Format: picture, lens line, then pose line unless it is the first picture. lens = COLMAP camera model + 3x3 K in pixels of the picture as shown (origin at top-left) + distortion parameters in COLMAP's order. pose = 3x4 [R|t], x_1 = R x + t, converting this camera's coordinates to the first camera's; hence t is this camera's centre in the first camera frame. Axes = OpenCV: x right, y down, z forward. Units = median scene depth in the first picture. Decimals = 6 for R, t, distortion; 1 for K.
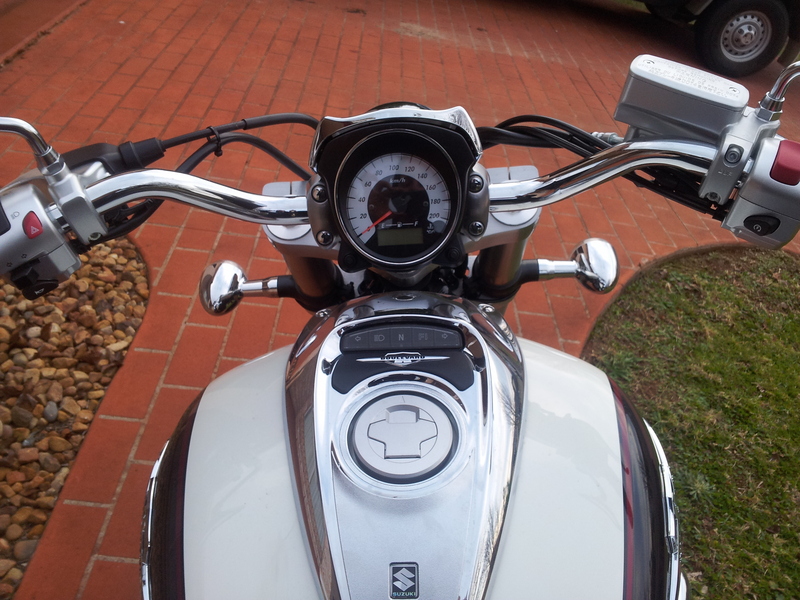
lens RADIAL K [[763.4, 0, 404.2], [0, 763.4, 297.4], [0, 0, 1]] dist [0.134367, -0.312960]
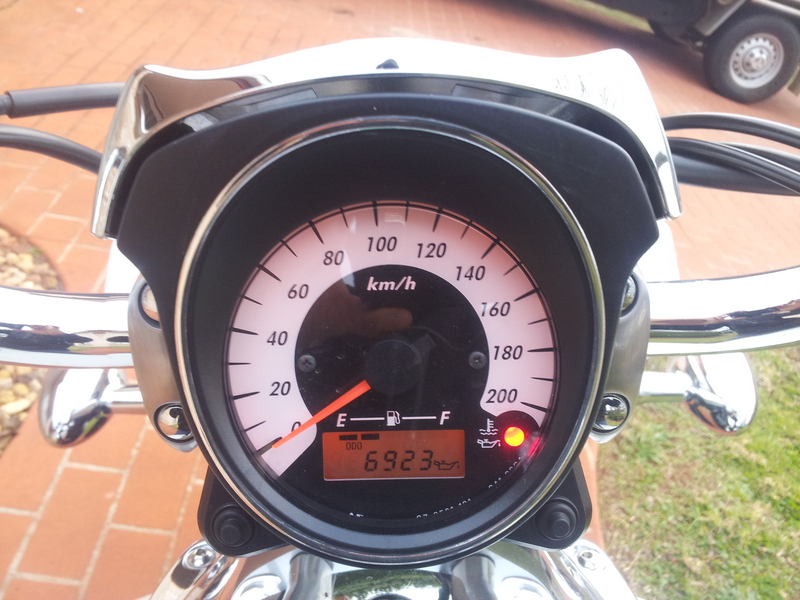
lens RADIAL K [[684.5, 0, 410.0], [0, 684.5, 300.4], [0, 0, 1]] dist [-0.011769, -0.013533]
pose [[0.998693, 0.033754, 0.038372, -0.004965], [-0.034114, 0.999380, 0.008751, -0.062486], [-0.038053, -0.010049, 0.999225, 0.300870]]
